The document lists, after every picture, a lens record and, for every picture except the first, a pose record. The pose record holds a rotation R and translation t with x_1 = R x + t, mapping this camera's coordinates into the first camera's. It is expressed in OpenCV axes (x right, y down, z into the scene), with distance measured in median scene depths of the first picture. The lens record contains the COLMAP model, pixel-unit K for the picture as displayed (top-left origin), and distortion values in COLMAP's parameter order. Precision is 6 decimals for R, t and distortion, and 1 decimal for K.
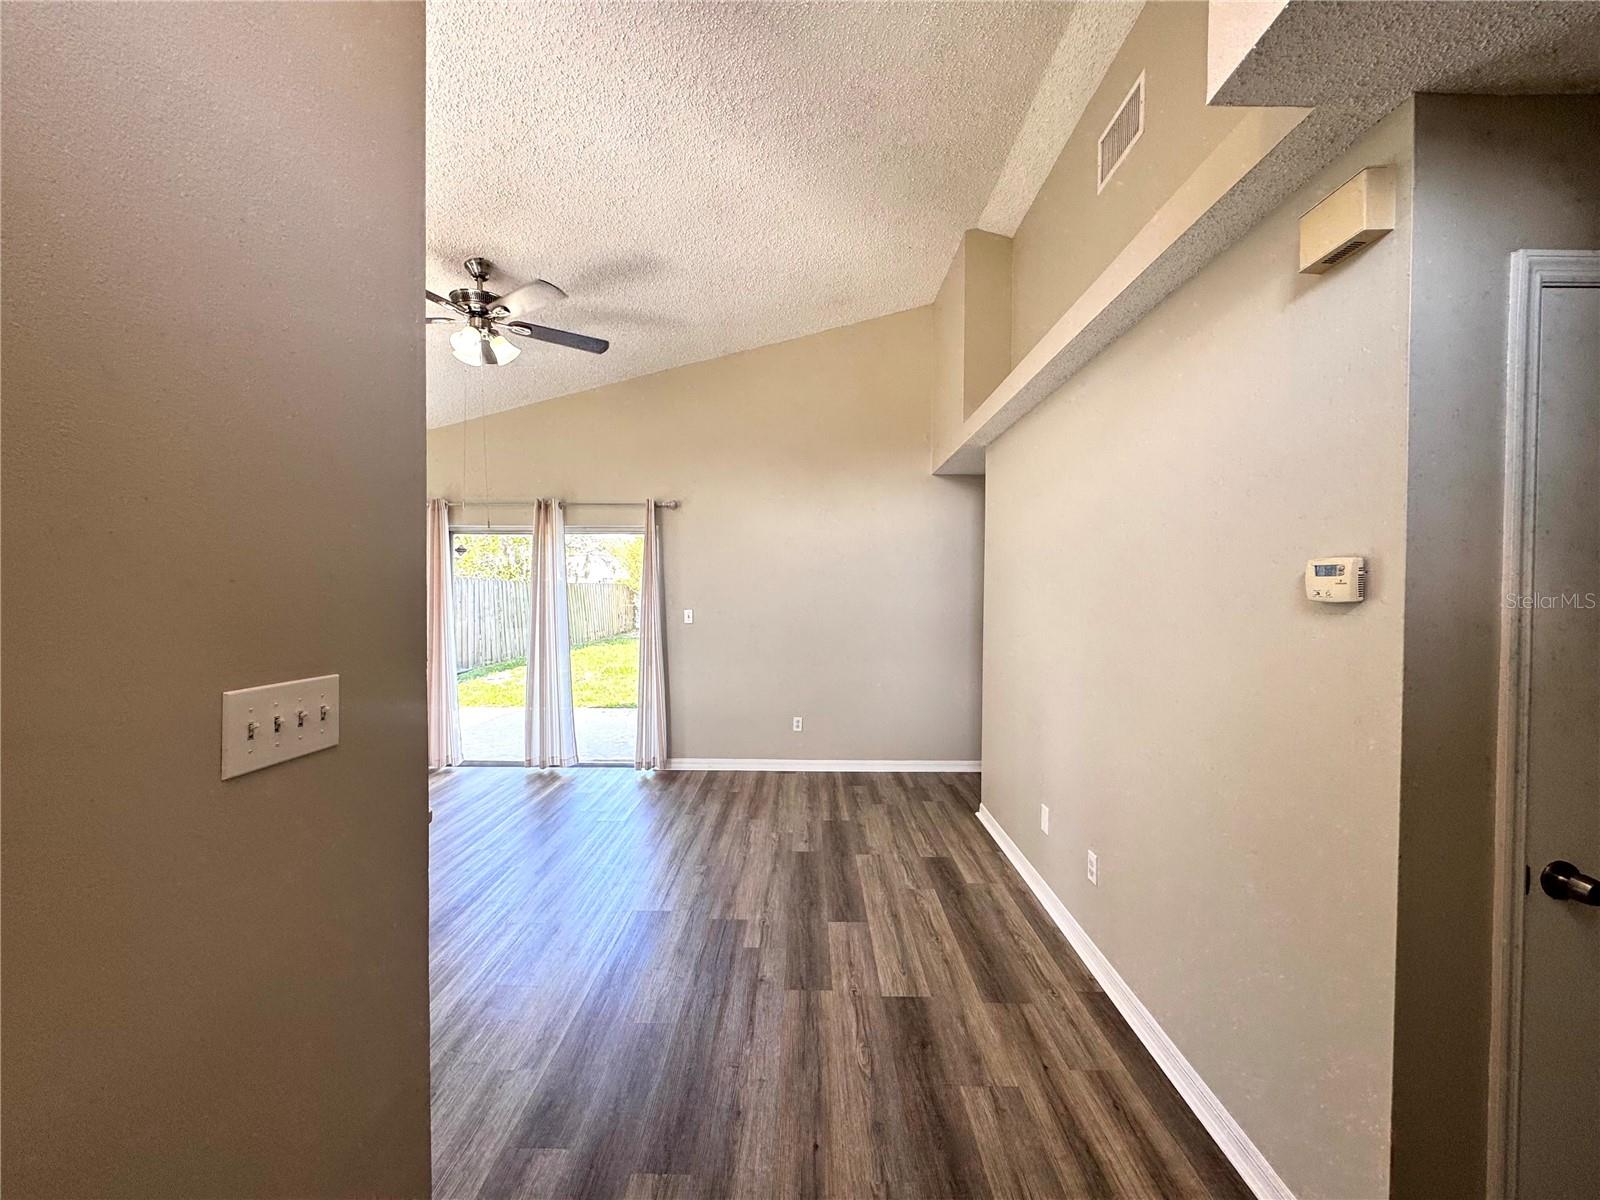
lens RADIAL K [[635.6, 0, 800.0], [0, 635.6, 600.0], [0, 0, 1]] dist [-0.001534, -0.000068]
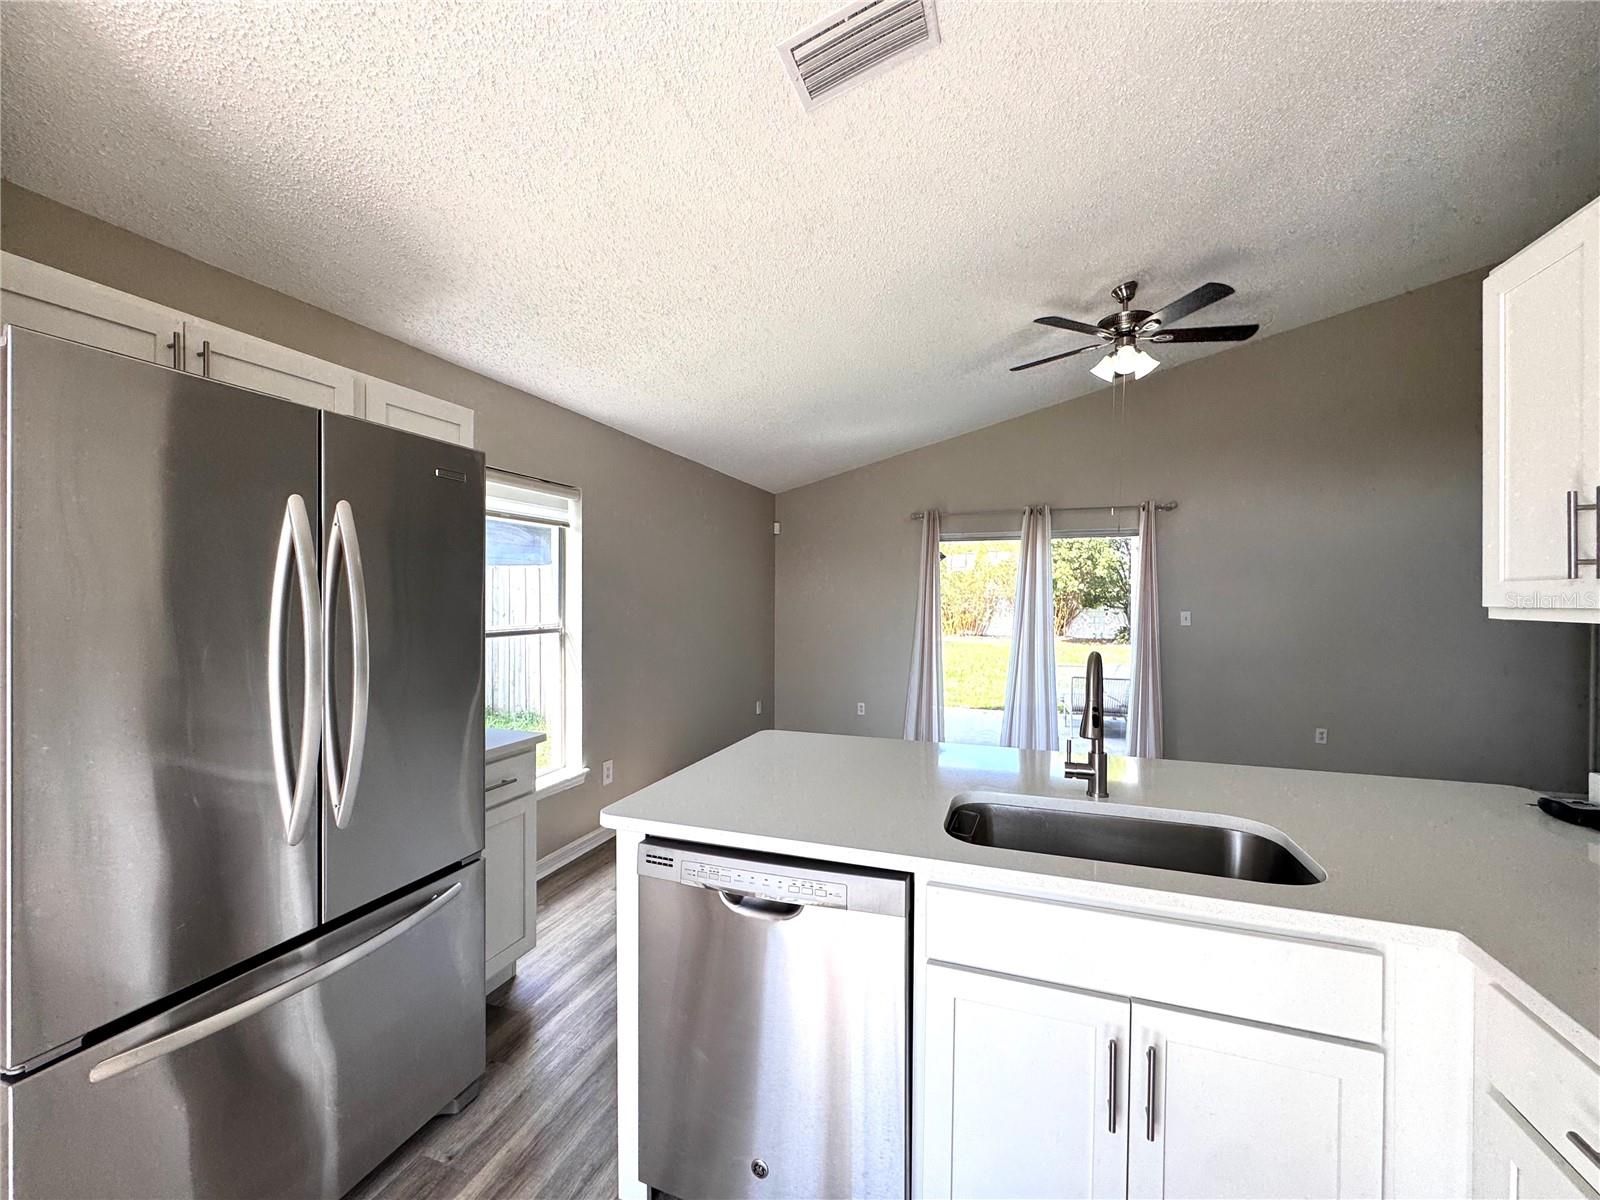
lens RADIAL K [[638.6, 0, 801.1], [0, 638.6, 601.8], [0, 0, 1]] dist [-0.001946, -0.000178]
pose [[0.946535, -0.000159, -0.322600, -0.440267], [-0.002170, 0.999974, -0.006861, 0.008295], [0.322593, 0.007195, 0.946510, -0.130234]]
